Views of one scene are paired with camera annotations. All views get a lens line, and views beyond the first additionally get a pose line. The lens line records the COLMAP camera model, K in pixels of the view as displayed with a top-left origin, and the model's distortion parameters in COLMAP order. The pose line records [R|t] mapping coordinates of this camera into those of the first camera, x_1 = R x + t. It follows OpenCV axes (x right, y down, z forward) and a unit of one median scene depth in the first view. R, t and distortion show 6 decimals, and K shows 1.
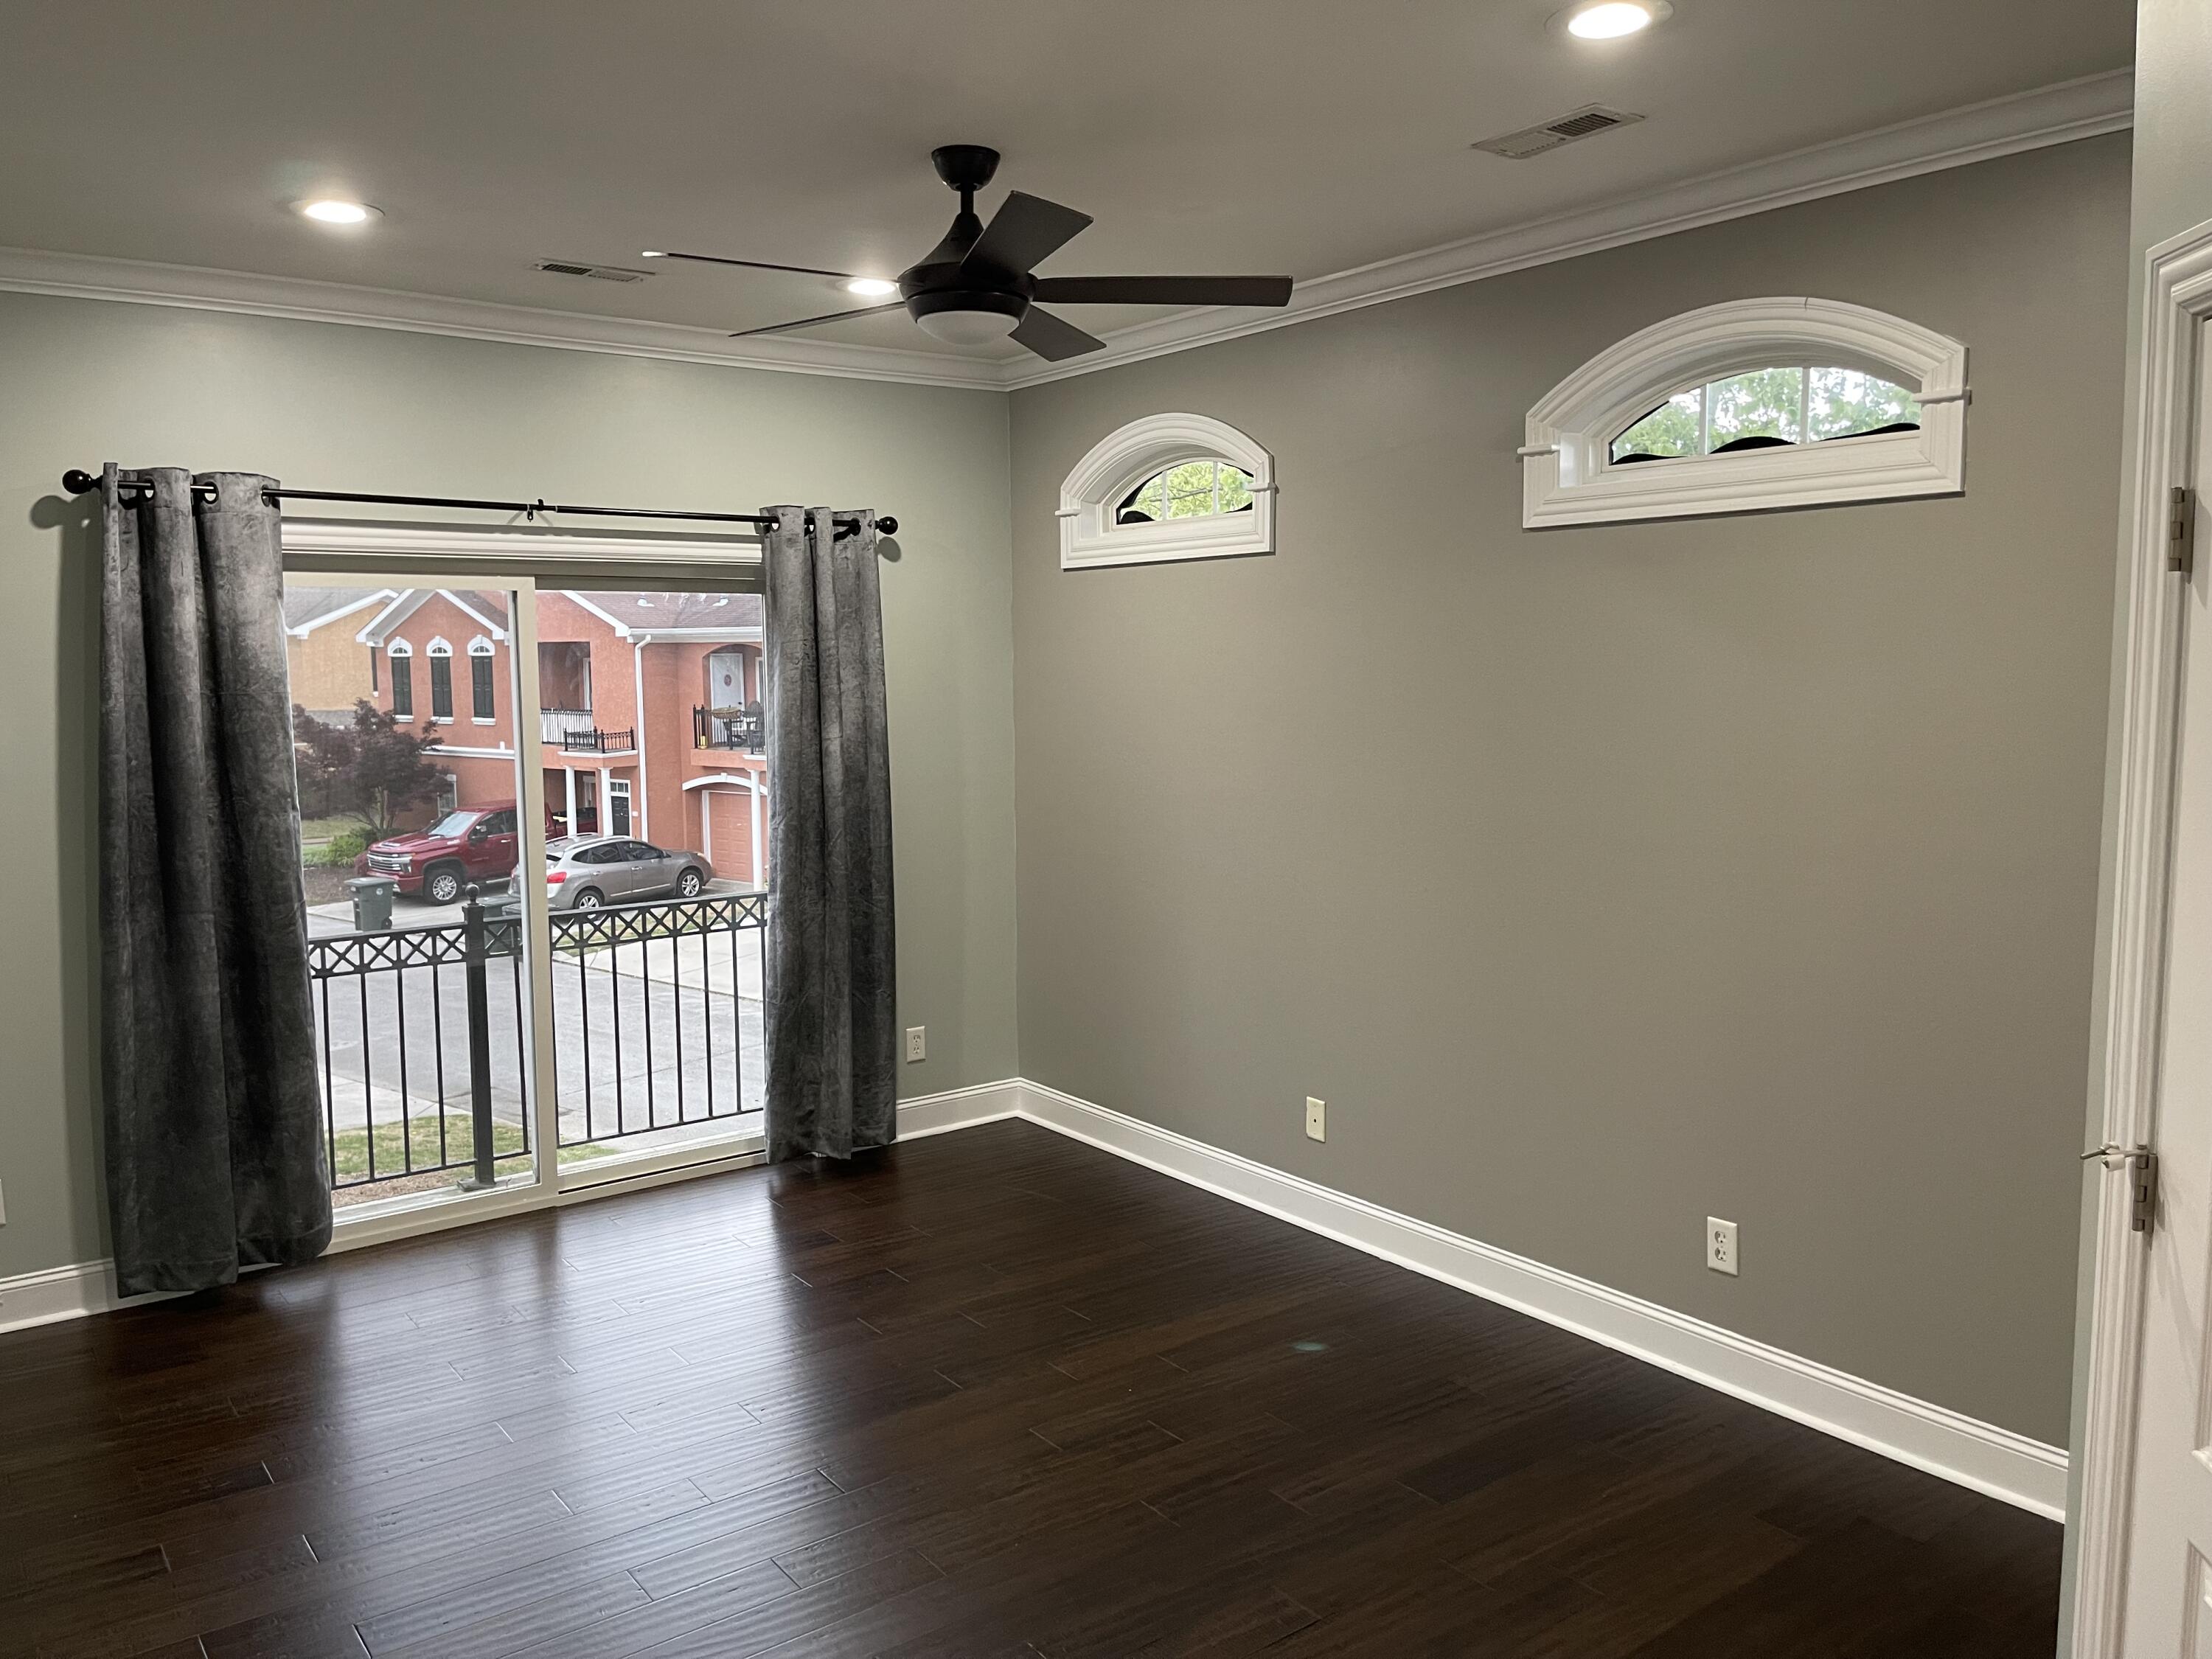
lens RADIAL K [[1679.9, 0, 1094.1], [0, 1679.9, 811.8], [0, 0, 1]] dist [0.064953, -0.071498]
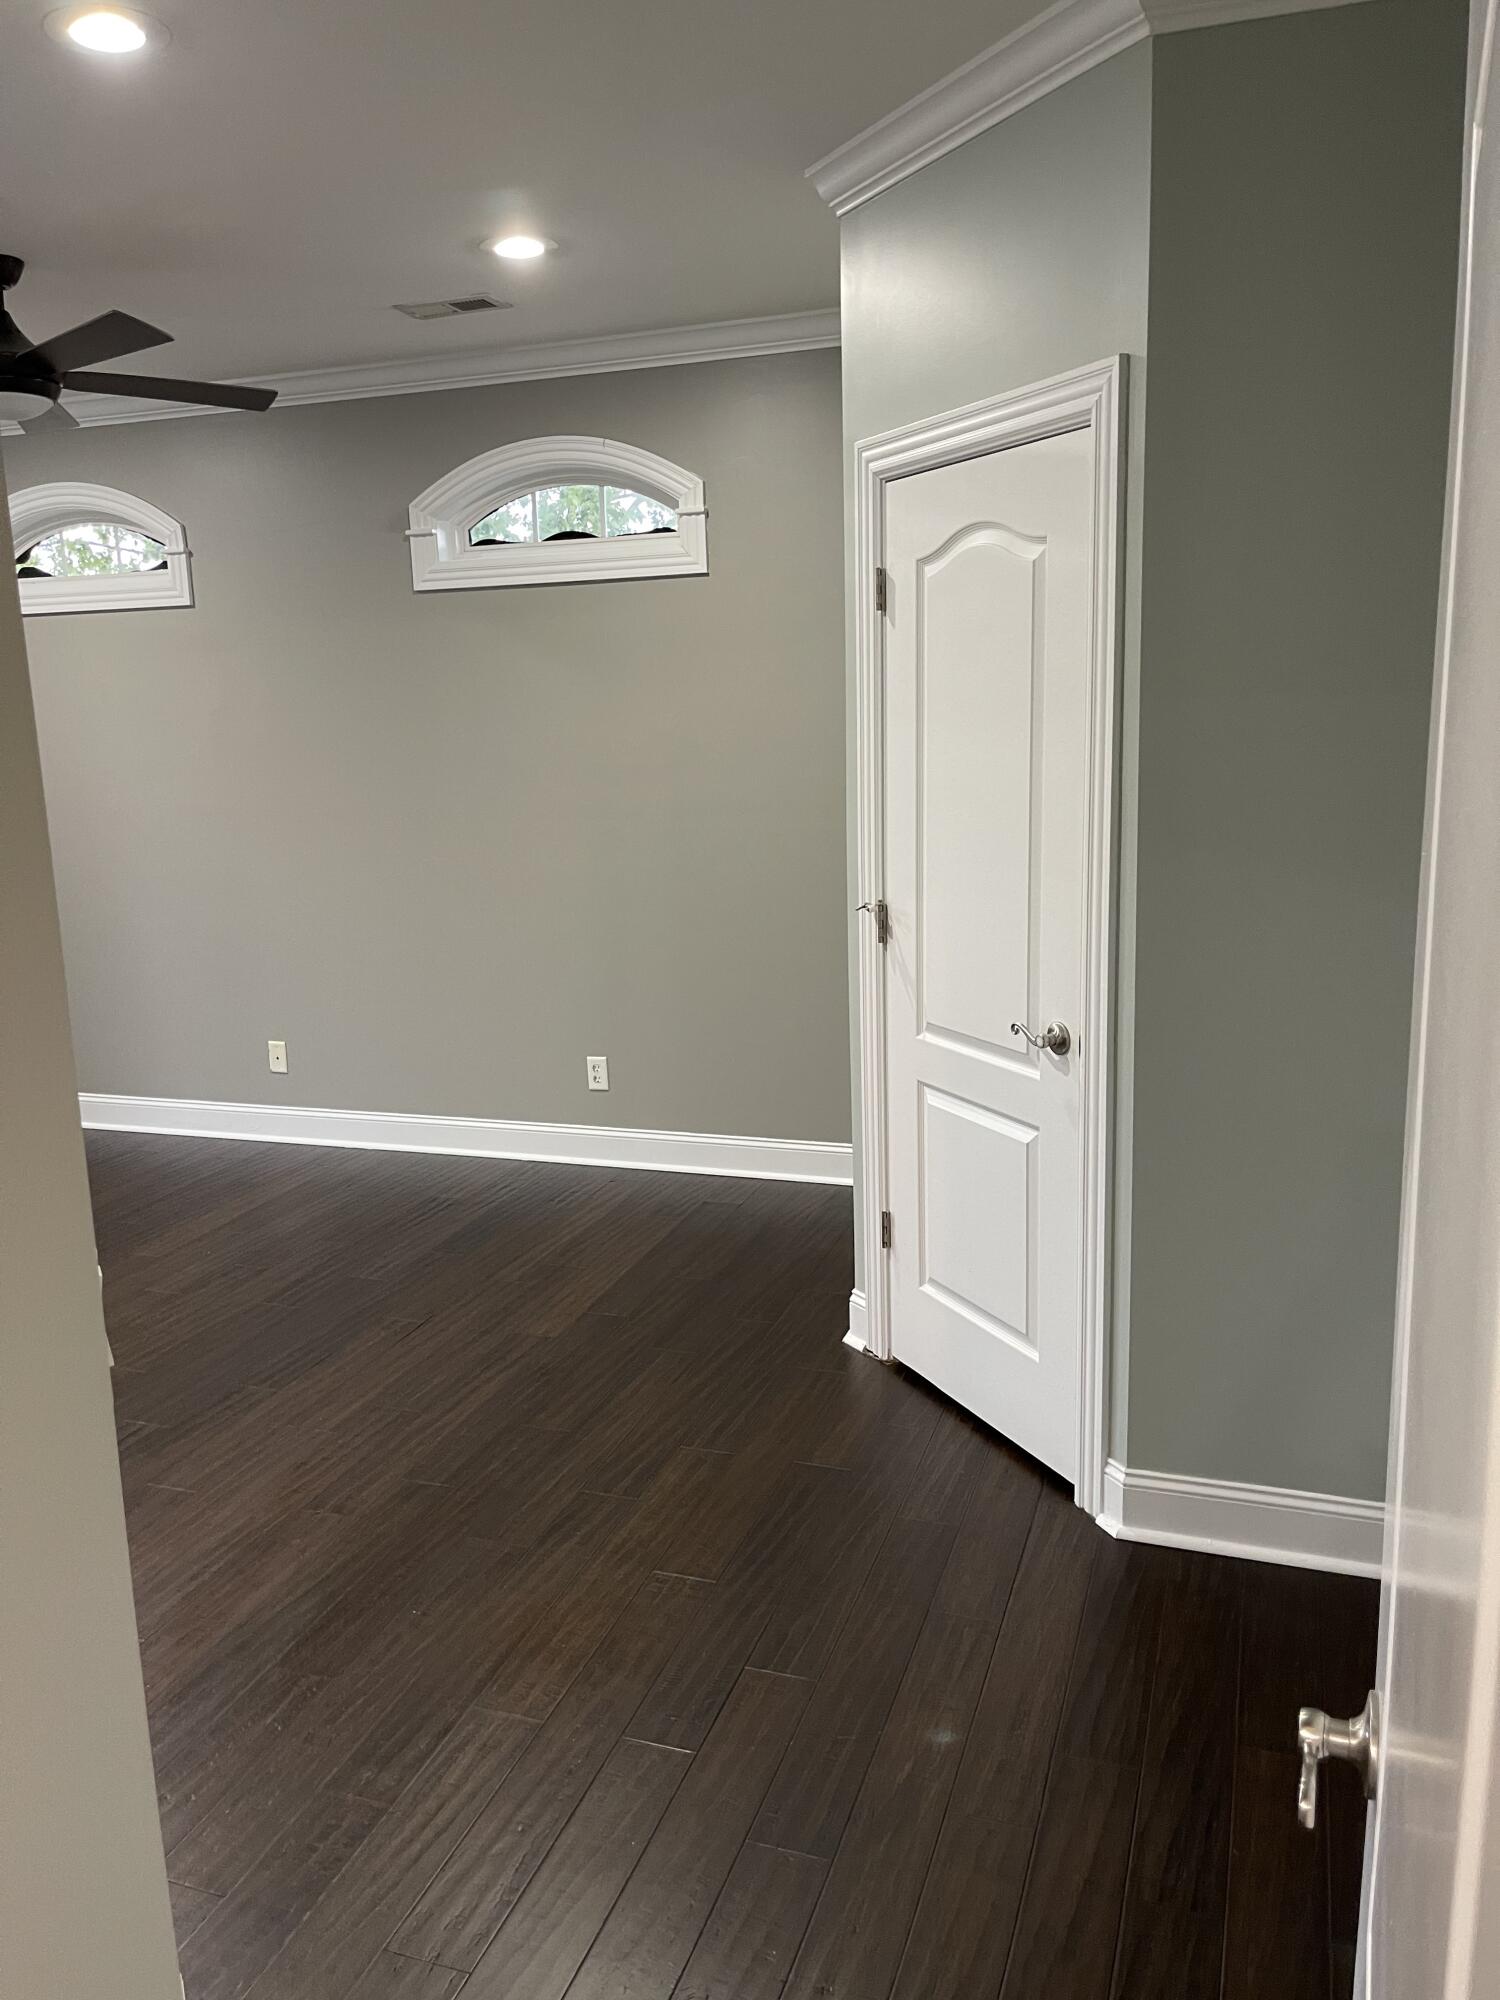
lens RADIAL K [[1518.9, 0, 754.2], [0, 1518.9, 1012.0], [0, 0, 1]] dist [0.064953, -0.071498]
pose [[0.818698, -0.123191, 0.560854, -0.274808], [0.076859, 0.991437, 0.105575, 0.065616], [-0.569057, -0.043327, 0.821156, -0.204661]]
